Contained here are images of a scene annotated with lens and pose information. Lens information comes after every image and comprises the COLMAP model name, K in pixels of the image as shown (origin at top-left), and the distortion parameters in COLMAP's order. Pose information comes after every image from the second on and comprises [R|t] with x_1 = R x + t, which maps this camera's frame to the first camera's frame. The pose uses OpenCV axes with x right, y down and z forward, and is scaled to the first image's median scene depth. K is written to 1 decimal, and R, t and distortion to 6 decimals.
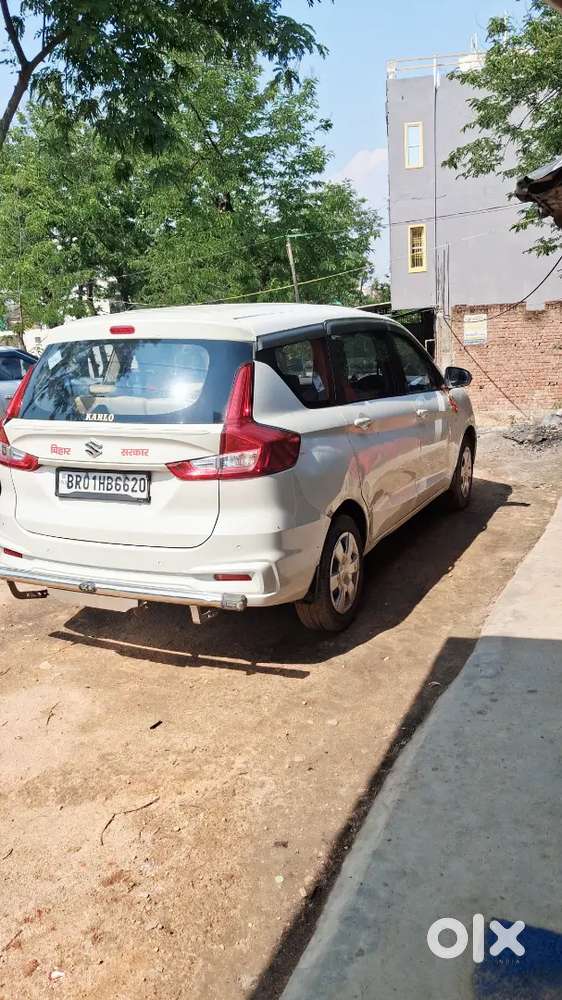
lens RADIAL K [[789.6, 0, 289.9], [0, 789.6, 489.9], [0, 0, 1]] dist [0.013598, -0.022967]
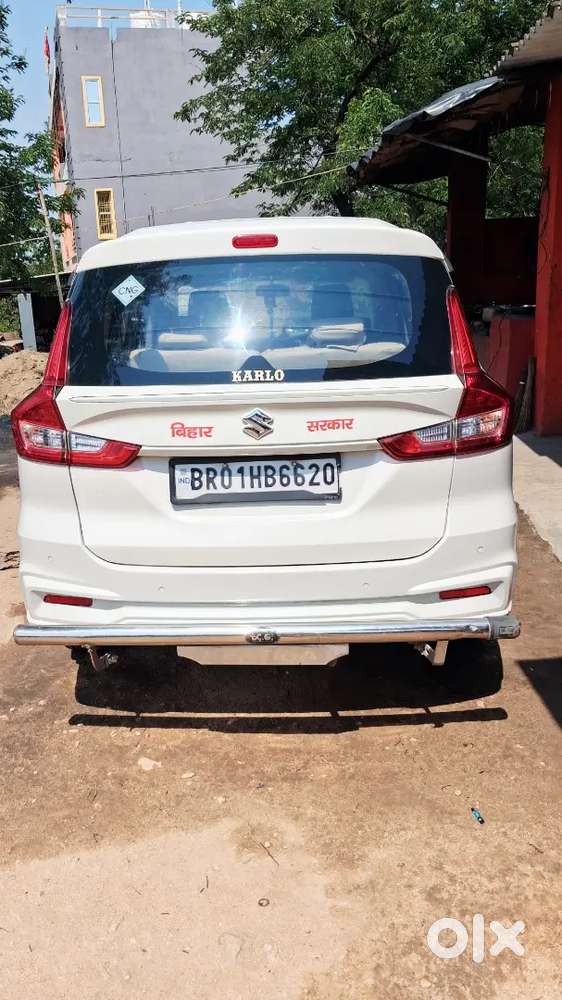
lens RADIAL K [[789.6, 0, 275.3], [0, 789.6, 502.7], [0, 0, 1]] dist [0.013598, -0.022967]
pose [[0.920000, -0.097983, 0.379473, -0.473977], [0.080677, 0.994855, 0.061283, -0.026333], [-0.383525, -0.025766, 0.923171, 0.387527]]
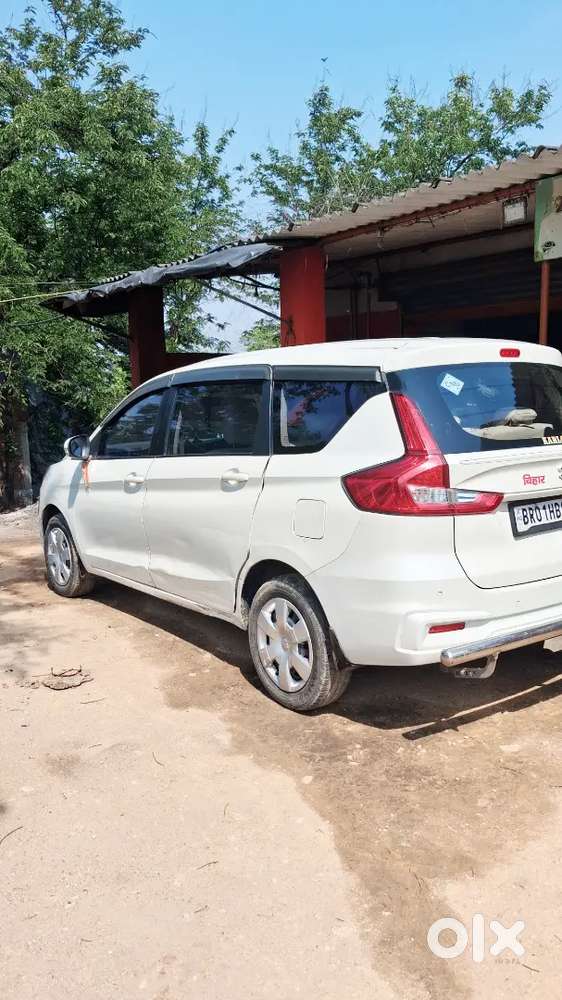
lens RADIAL K [[789.6, 0, 289.1], [0, 789.6, 498.0], [0, 0, 1]] dist [0.013598, -0.022967]
pose [[0.489117, -0.084402, 0.868125, -1.200293], [0.193711, 0.980962, -0.013768, -0.071372], [-0.850436, 0.174899, 0.496154, 0.796575]]
